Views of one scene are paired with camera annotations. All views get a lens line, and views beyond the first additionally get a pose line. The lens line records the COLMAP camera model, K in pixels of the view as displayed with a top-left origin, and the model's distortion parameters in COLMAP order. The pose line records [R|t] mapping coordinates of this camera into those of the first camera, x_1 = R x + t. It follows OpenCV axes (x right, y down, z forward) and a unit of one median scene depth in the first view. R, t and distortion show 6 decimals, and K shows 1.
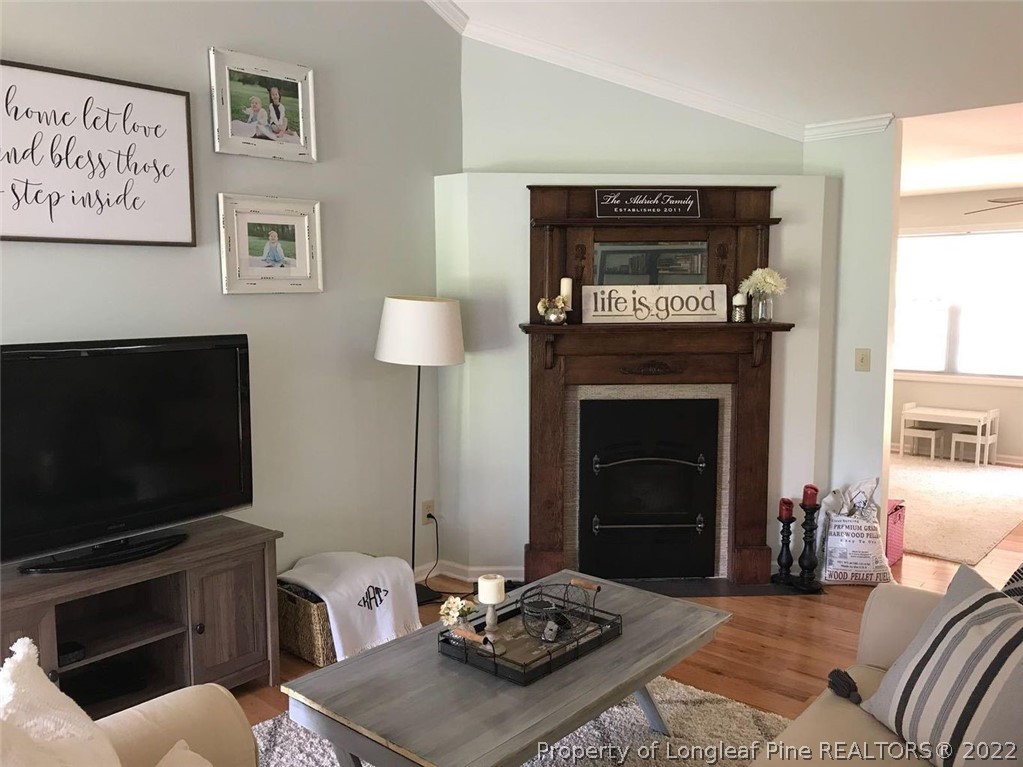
lens RADIAL K [[834.4, 0, 511.5], [0, 834.4, 383.5], [0, 0, 1]] dist [0.037204, -0.062969]
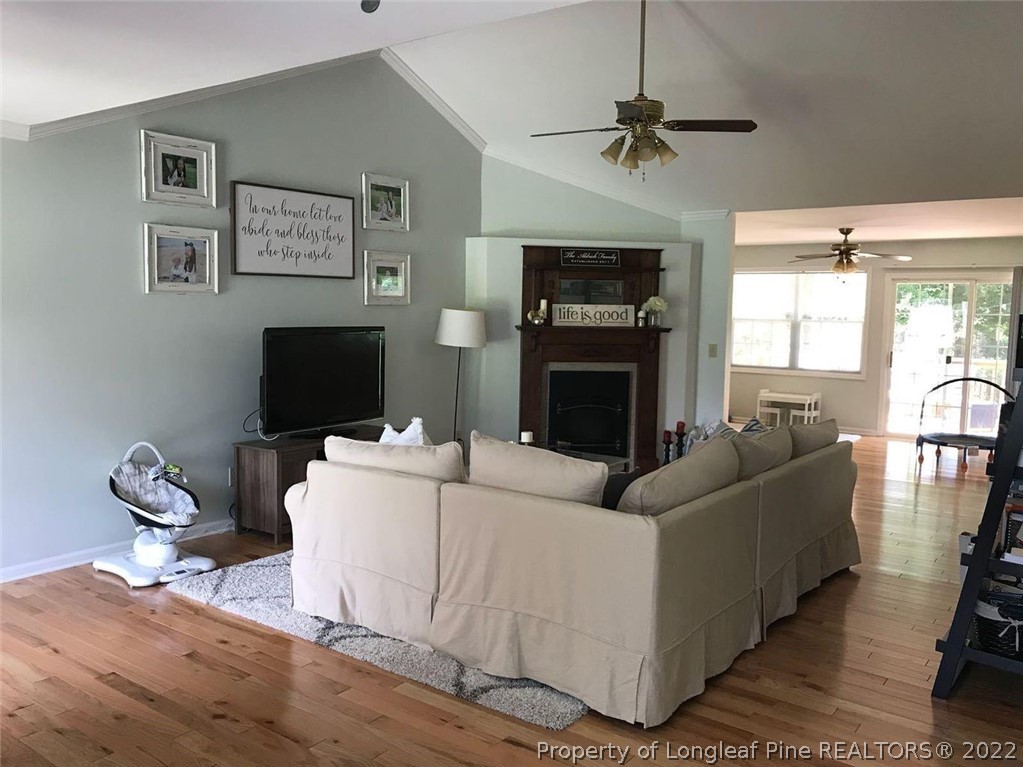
lens RADIAL K [[842.7, 0, 511.5], [0, 842.7, 383.5], [0, 0, 1]] dist [0.046564, -0.069721]
pose [[0.995659, 0.014683, 0.091913, -0.177349], [-0.013333, 0.999794, -0.015278, 0.084497], [-0.092119, 0.013987, 0.995650, -0.815847]]
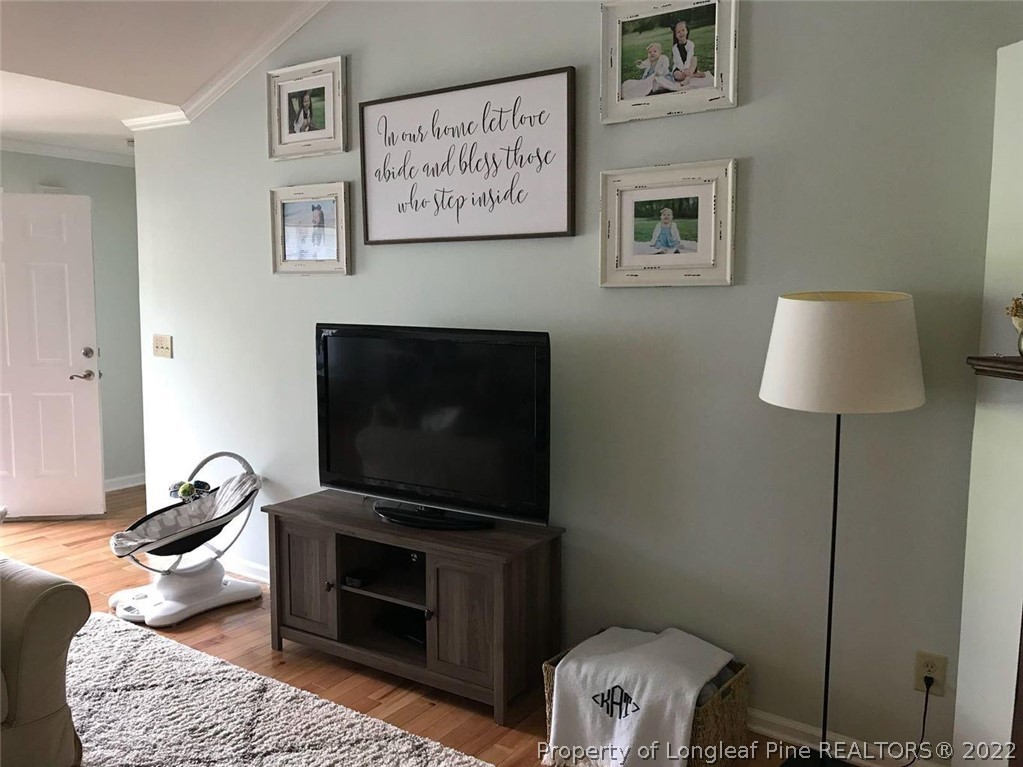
lens RADIAL K [[834.4, 0, 511.5], [0, 834.4, 383.5], [0, 0, 1]] dist [0.037204, -0.062969]
pose [[0.135192, 0.119241, -0.983618, 0.485046], [-0.112050, 0.988204, 0.104396, -0.082072], [0.984463, 0.096101, 0.146958, 0.737000]]
